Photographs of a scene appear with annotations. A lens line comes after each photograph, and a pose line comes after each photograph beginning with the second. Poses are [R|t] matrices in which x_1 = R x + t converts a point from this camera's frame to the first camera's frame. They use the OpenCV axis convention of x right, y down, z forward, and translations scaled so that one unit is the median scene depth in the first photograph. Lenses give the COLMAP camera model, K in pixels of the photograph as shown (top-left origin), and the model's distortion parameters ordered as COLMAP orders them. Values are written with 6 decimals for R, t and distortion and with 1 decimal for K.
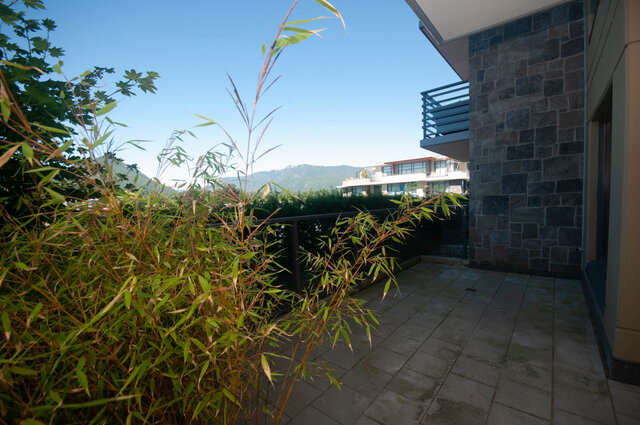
lens RADIAL K [[278.3, 0, 321.0], [0, 278.3, 218.8], [0, 0, 1]] dist [0.001968, 0.000335]
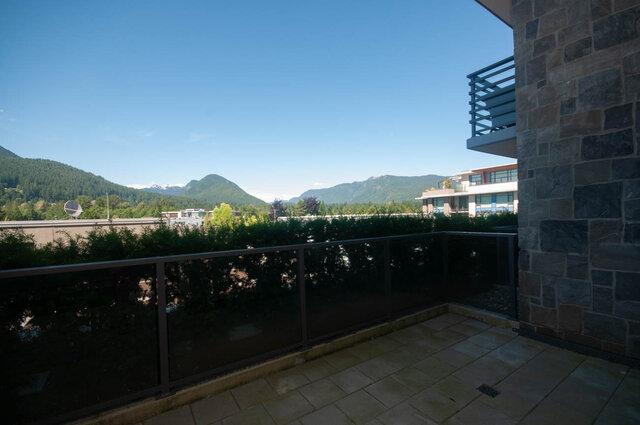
lens RADIAL K [[283.4, 0, 321.9], [0, 283.4, 219.8], [0, 0, 1]] dist [0.003076, -0.010334]
pose [[0.959447, 0.012046, -0.281630, 0.303058], [-0.023145, 0.999080, -0.036116, -0.051291], [0.280936, 0.041170, 0.958843, 0.278814]]
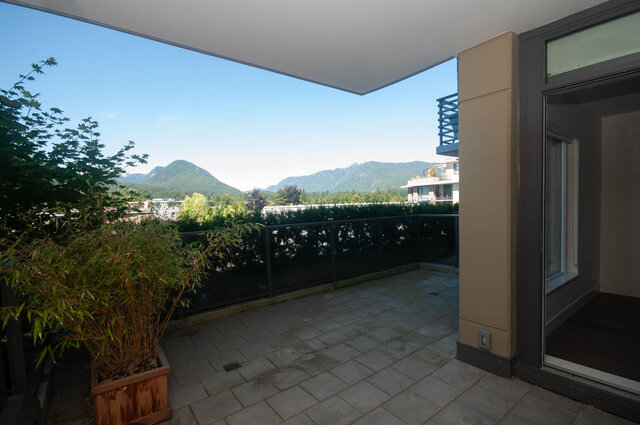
lens RADIAL K [[304.5, 0, 322.0], [0, 304.5, 219.4], [0, 0, 1]] dist [0.001030, -0.000152]
pose [[0.975812, 0.010949, -0.218338, 0.297151], [-0.012302, 0.999913, -0.004838, -0.022054], [0.218266, 0.007407, 0.975861, -0.214511]]
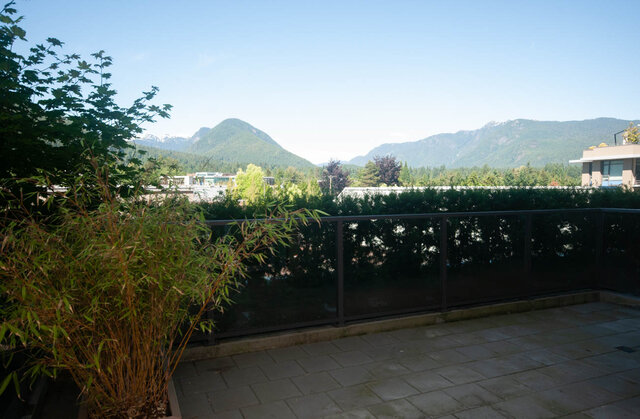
lens RADIAL K [[456.9, 0, 326.3], [0, 456.9, 221.8], [0, 0, 1]] dist [0.027737, 0.004666]
pose [[0.900285, 0.062532, -0.430786, 0.296973], [-0.053457, 0.998020, 0.033151, -0.021645], [0.432006, -0.006816, 0.901845, -0.173526]]
